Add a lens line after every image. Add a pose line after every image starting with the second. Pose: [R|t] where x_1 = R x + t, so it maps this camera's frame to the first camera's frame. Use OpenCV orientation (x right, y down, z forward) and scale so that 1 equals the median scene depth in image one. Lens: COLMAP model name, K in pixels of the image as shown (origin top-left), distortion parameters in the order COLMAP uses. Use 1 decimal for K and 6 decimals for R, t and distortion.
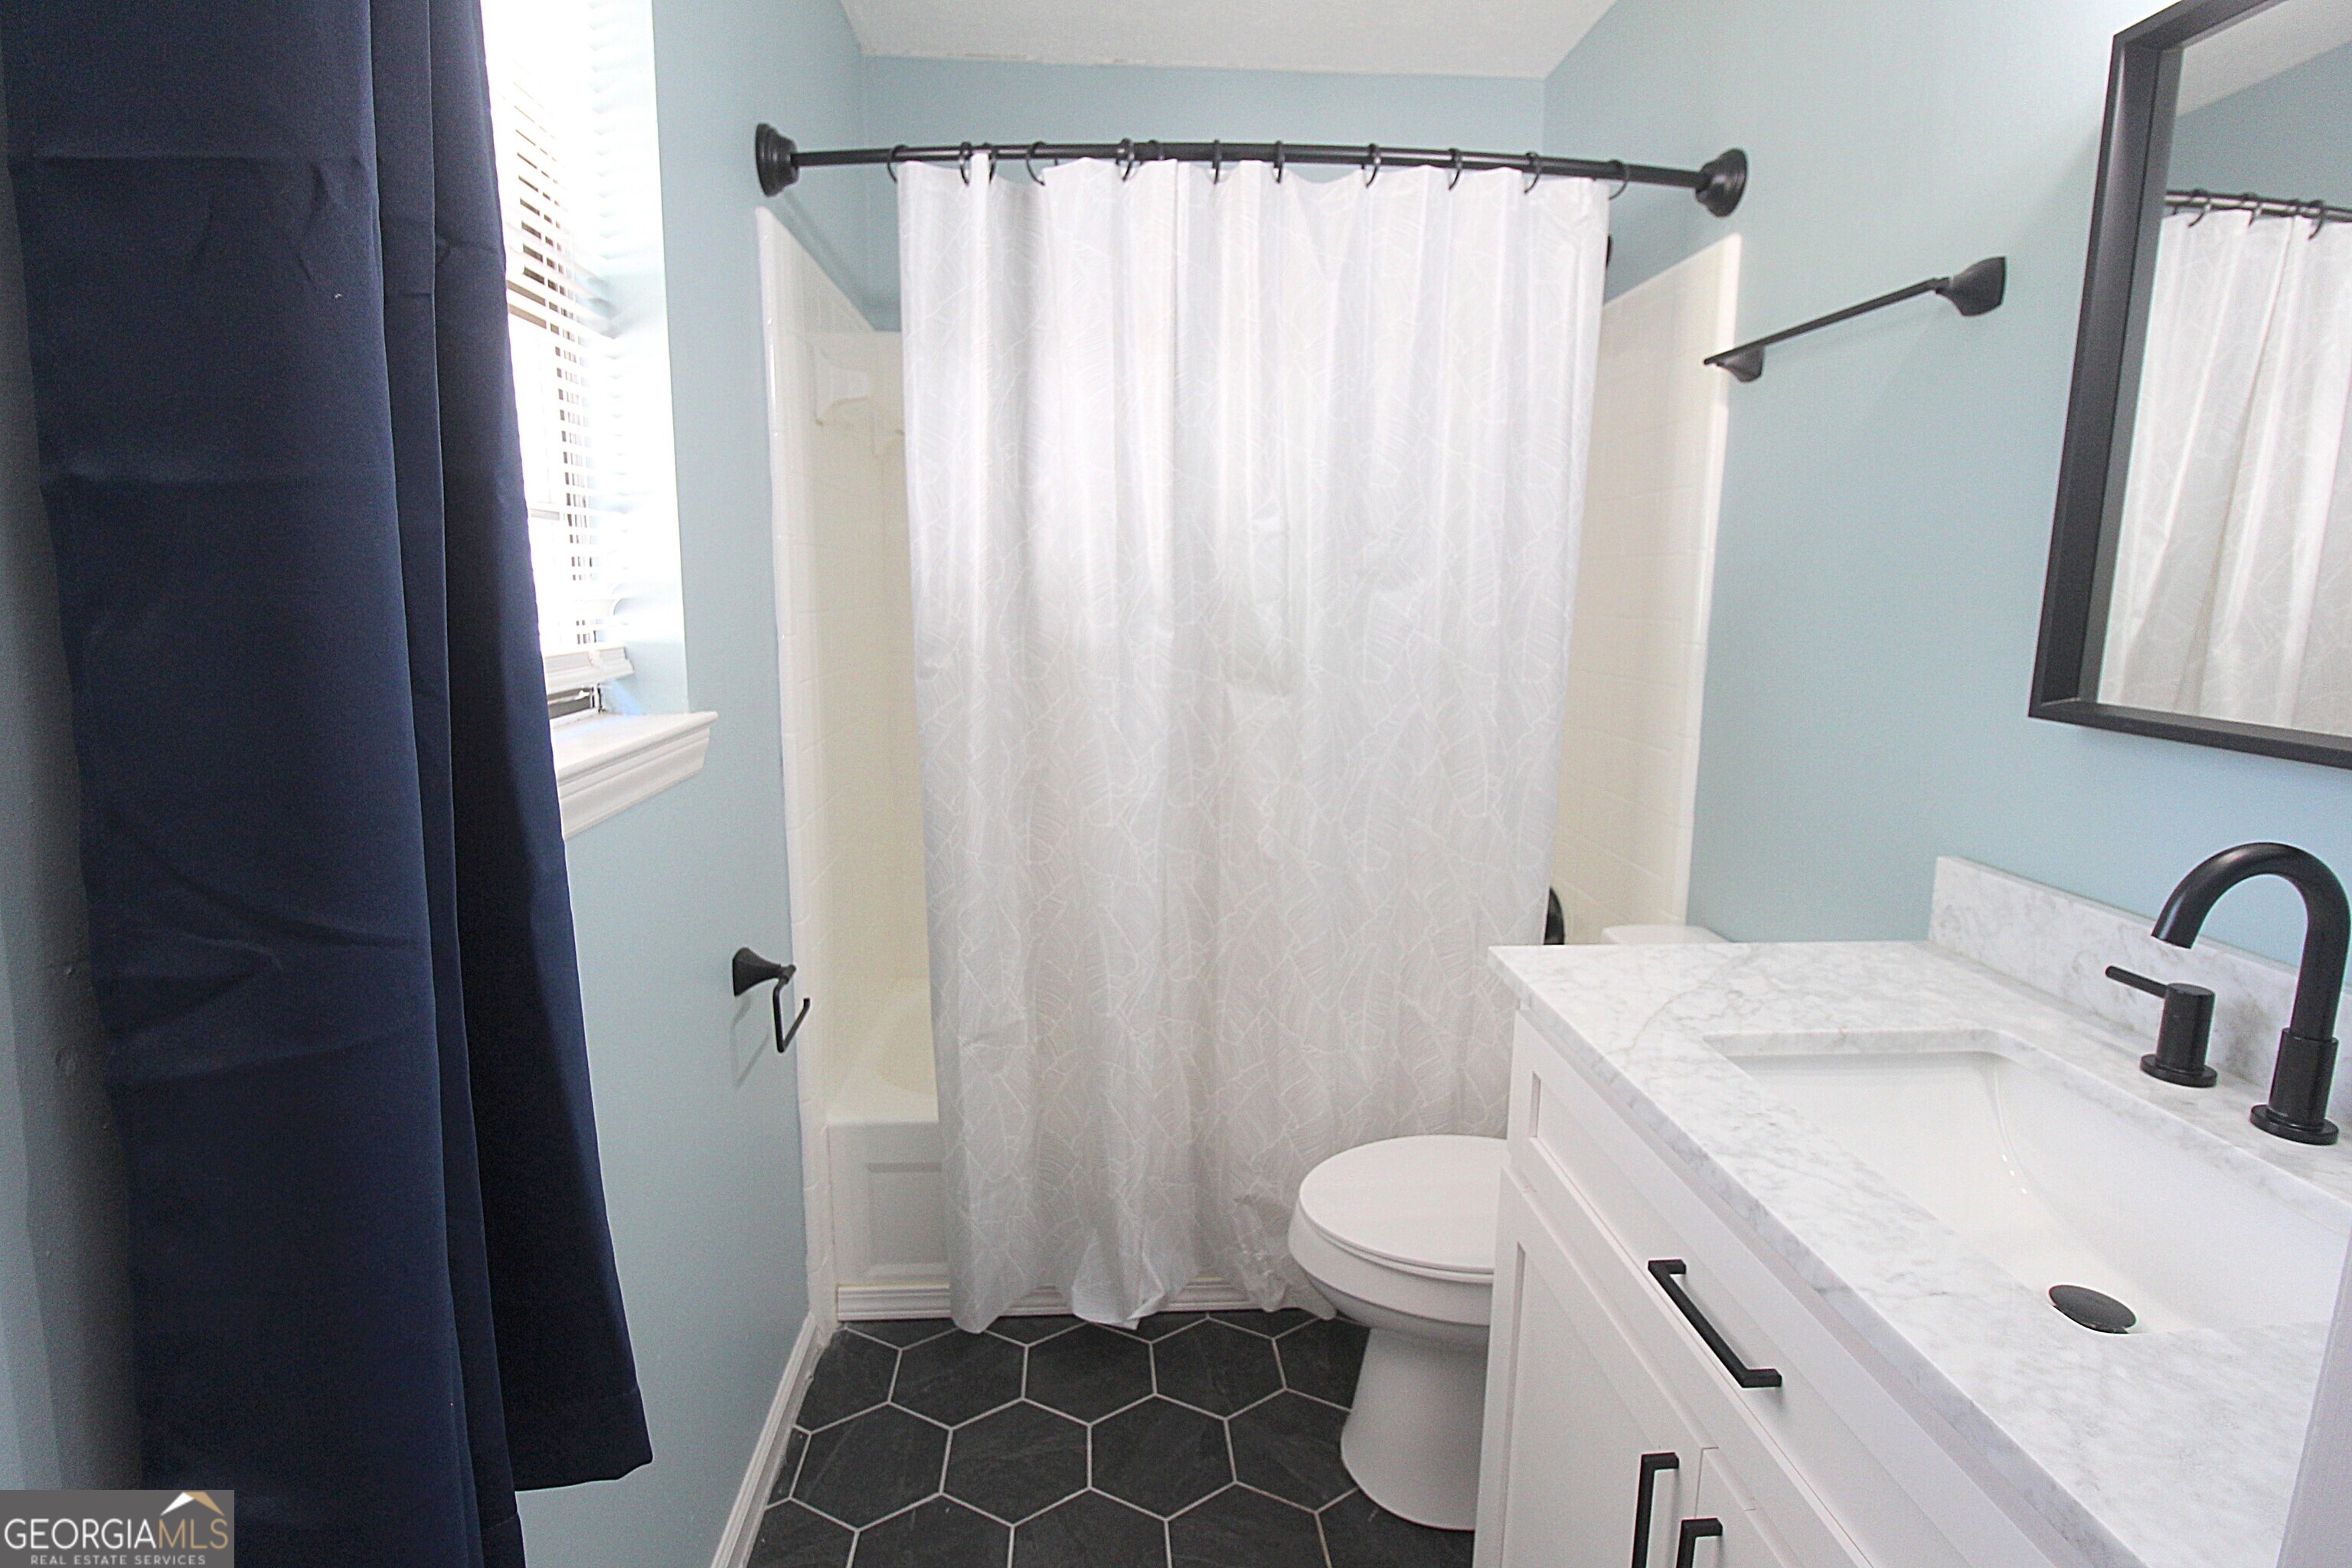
lens RADIAL K [[1149.3, 0, 1147.2], [0, 1149.3, 753.7], [0, 0, 1]] dist [0.004884, -0.018495]
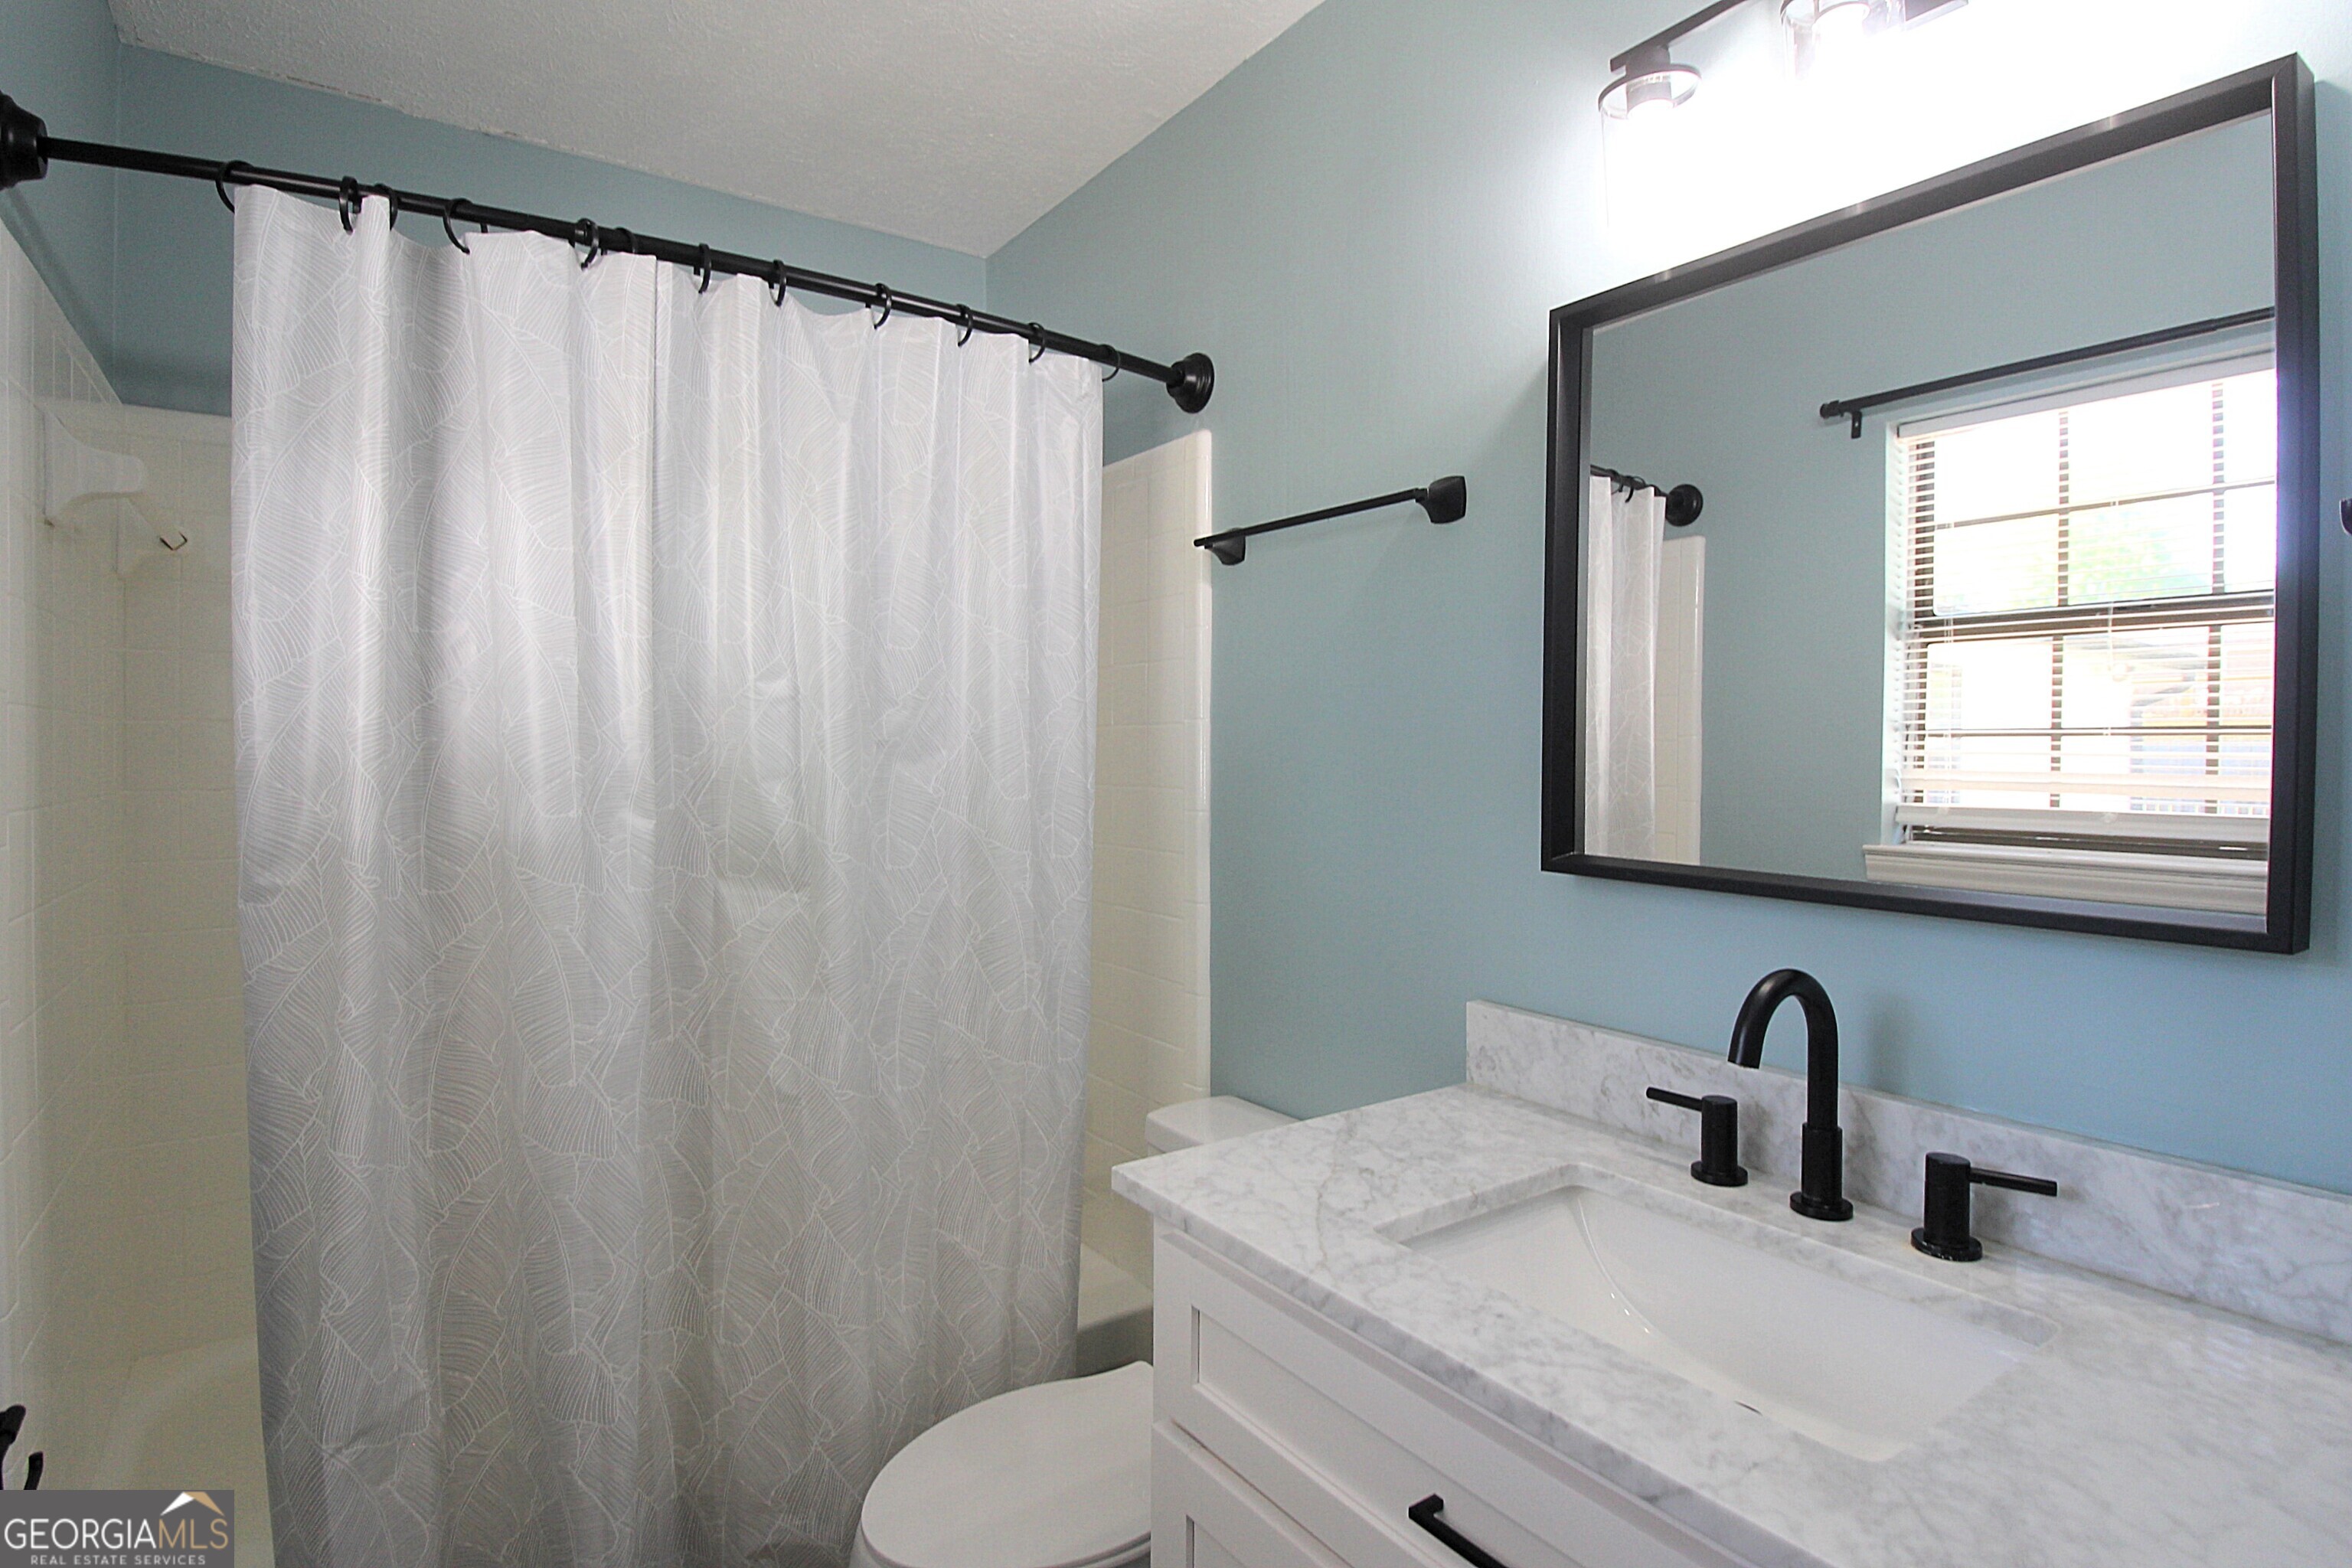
lens RADIAL K [[1208.0, 0, 1178.1], [0, 1208.0, 743.6], [0, 0, 1]] dist [0.000480, -0.013382]
pose [[0.846532, -0.005518, 0.532309, -0.115538], [0.083224, 0.989022, -0.122100, -0.027231], [-0.525792, 0.147662, 0.837698, 0.113147]]
